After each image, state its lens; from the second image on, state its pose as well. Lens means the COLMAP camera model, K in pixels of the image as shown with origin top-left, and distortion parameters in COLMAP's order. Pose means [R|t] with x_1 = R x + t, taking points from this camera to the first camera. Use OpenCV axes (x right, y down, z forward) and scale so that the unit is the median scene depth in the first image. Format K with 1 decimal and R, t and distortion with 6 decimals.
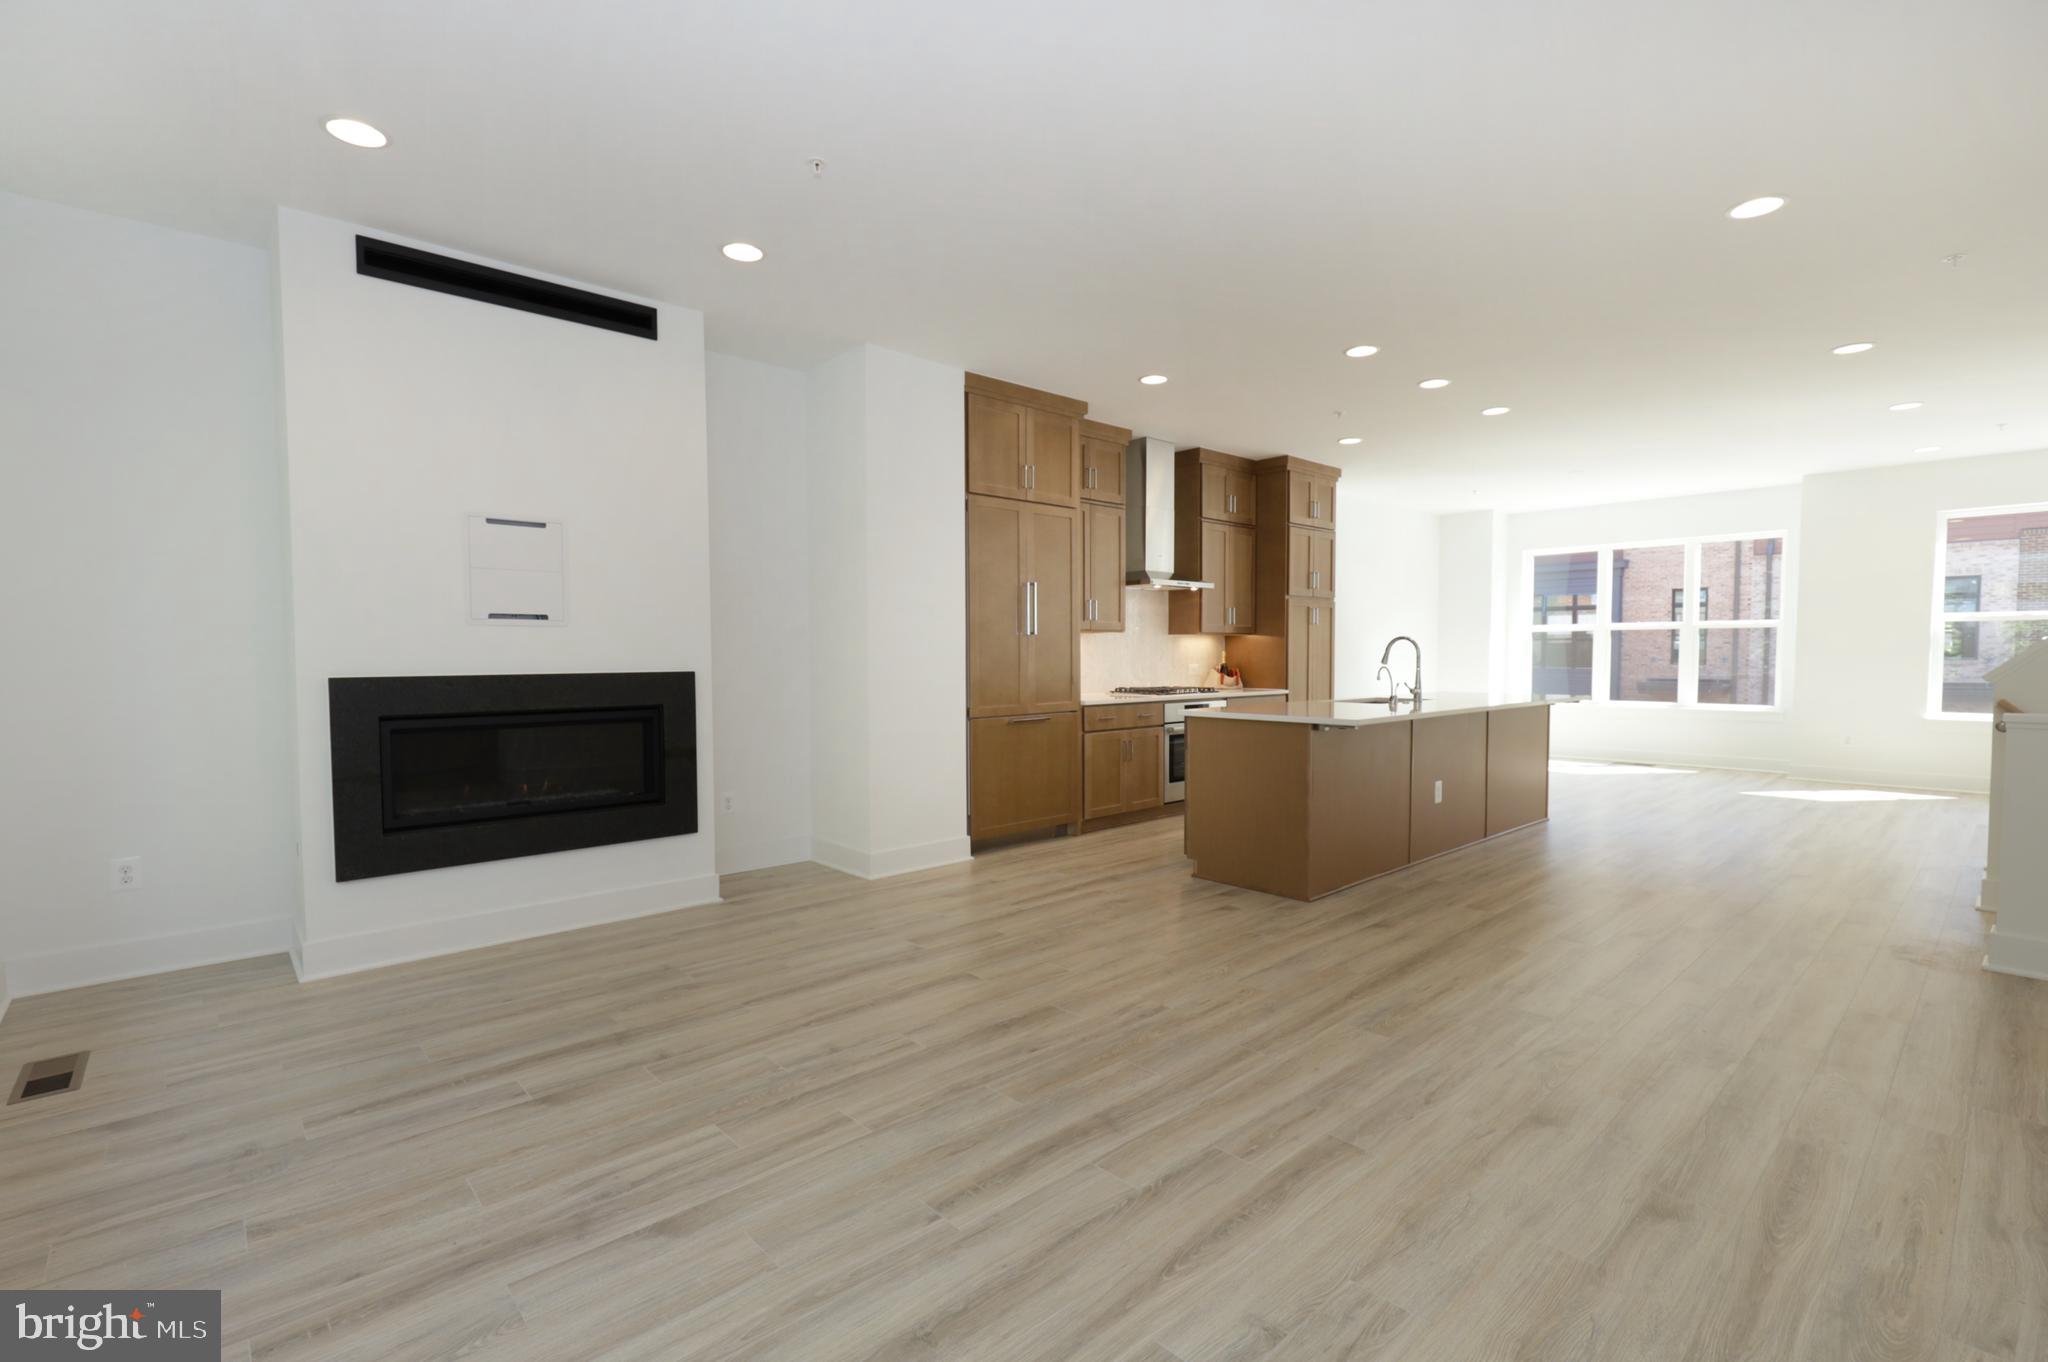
lens RADIAL K [[936.1, 0, 1024.0], [0, 936.1, 681.0], [0, 0, 1]] dist [-0.001548, 0.000013]
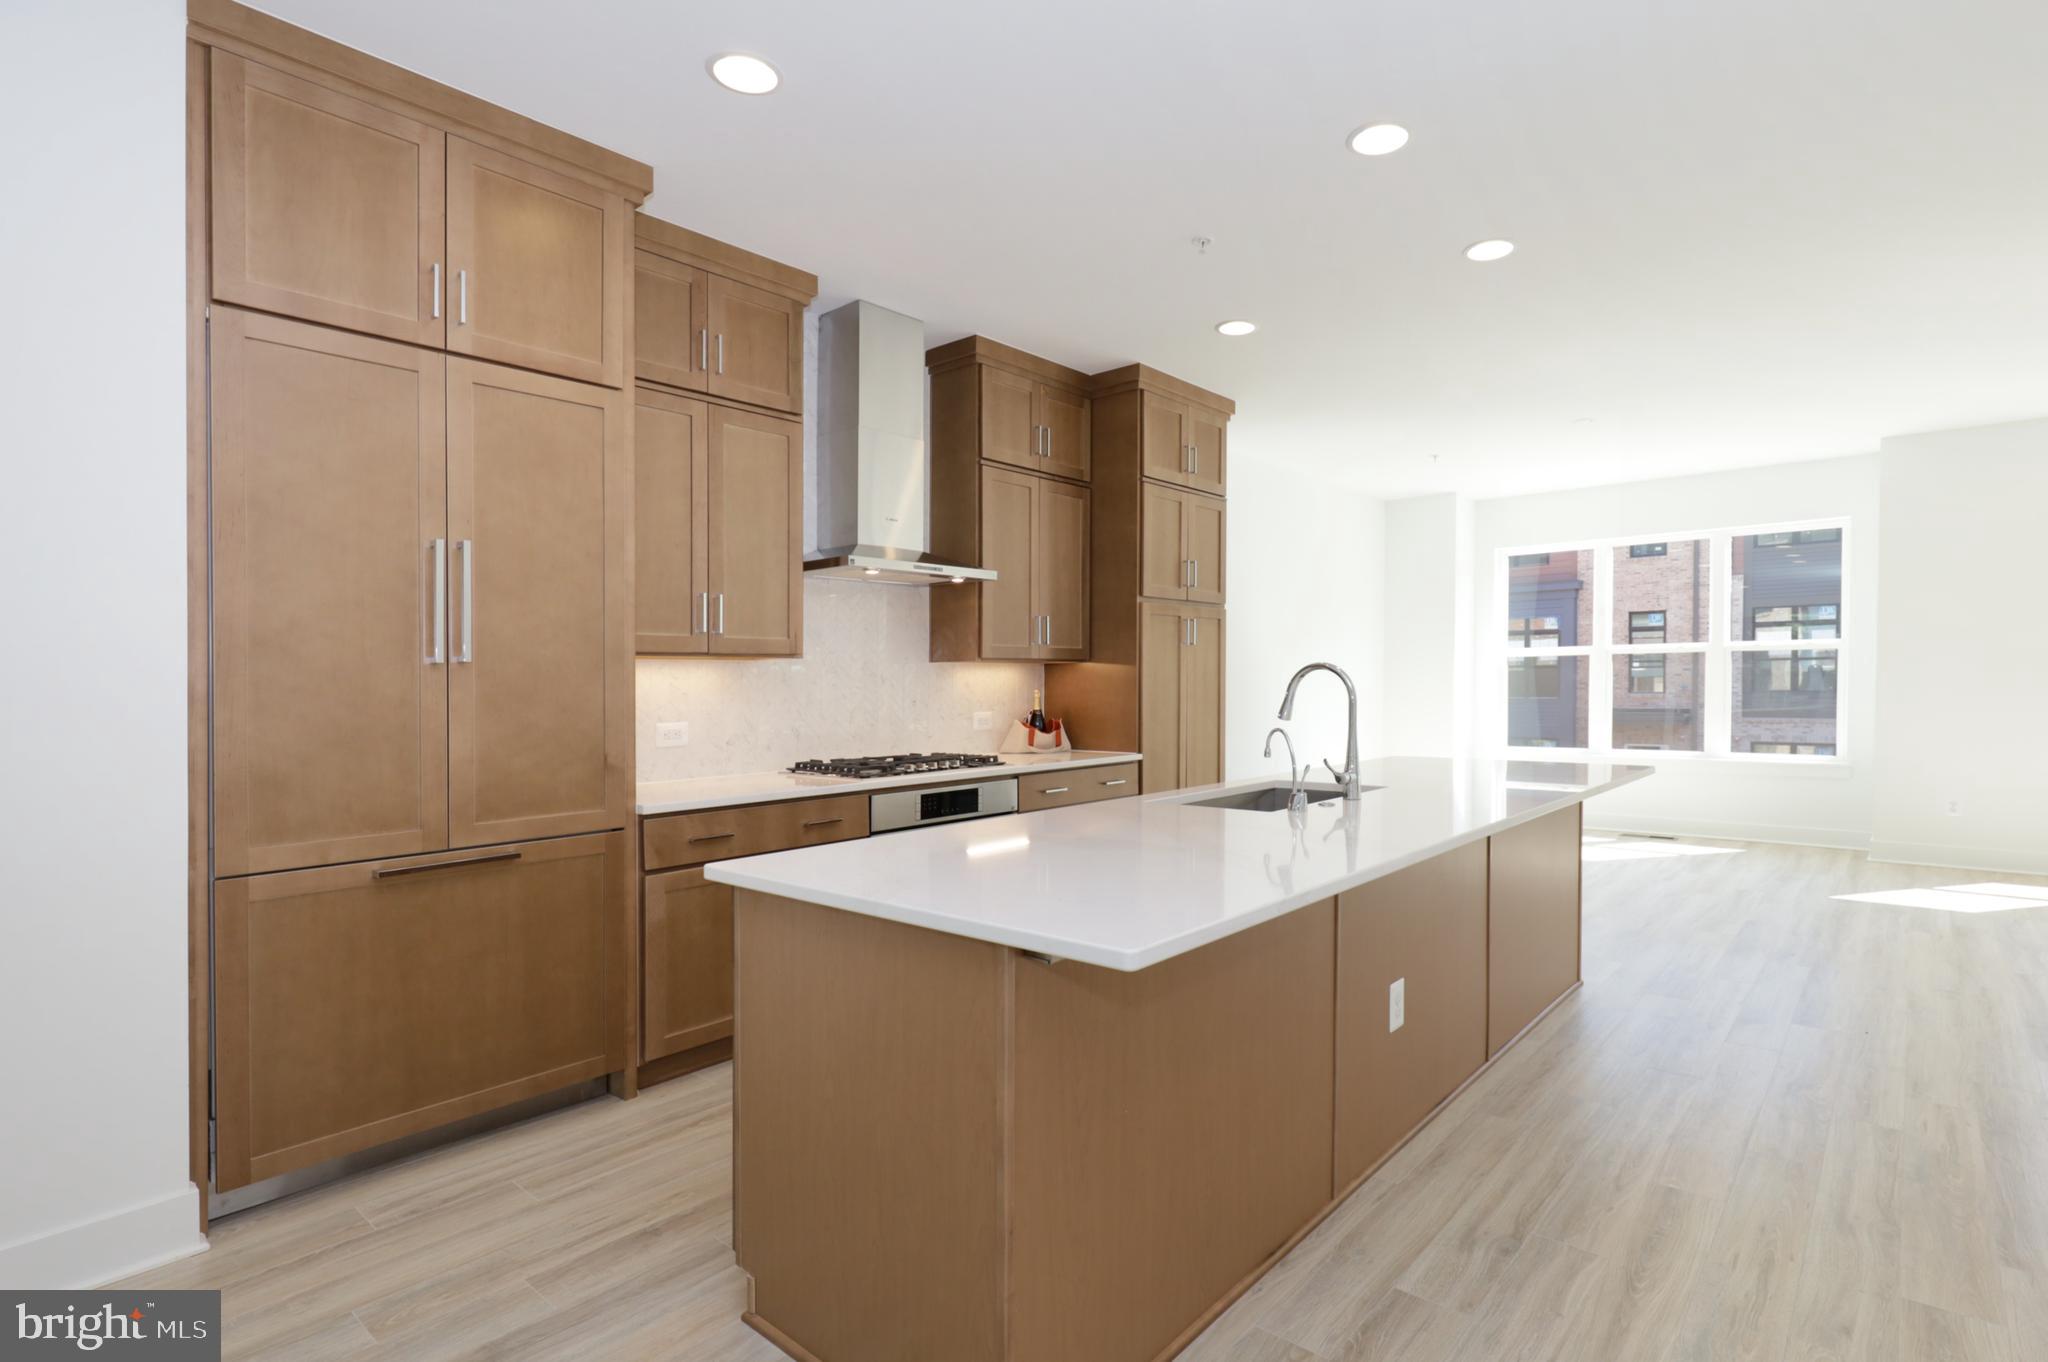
lens RADIAL K [[928.3, 0, 1036.3], [0, 928.3, 685.4], [0, 0, 1]] dist [-0.000026, -0.000030]
pose [[0.998291, -0.004410, 0.058276, 0.179925], [0.005885, 0.999666, -0.025155, -0.019659], [-0.058146, 0.025455, 0.997984, 0.412507]]
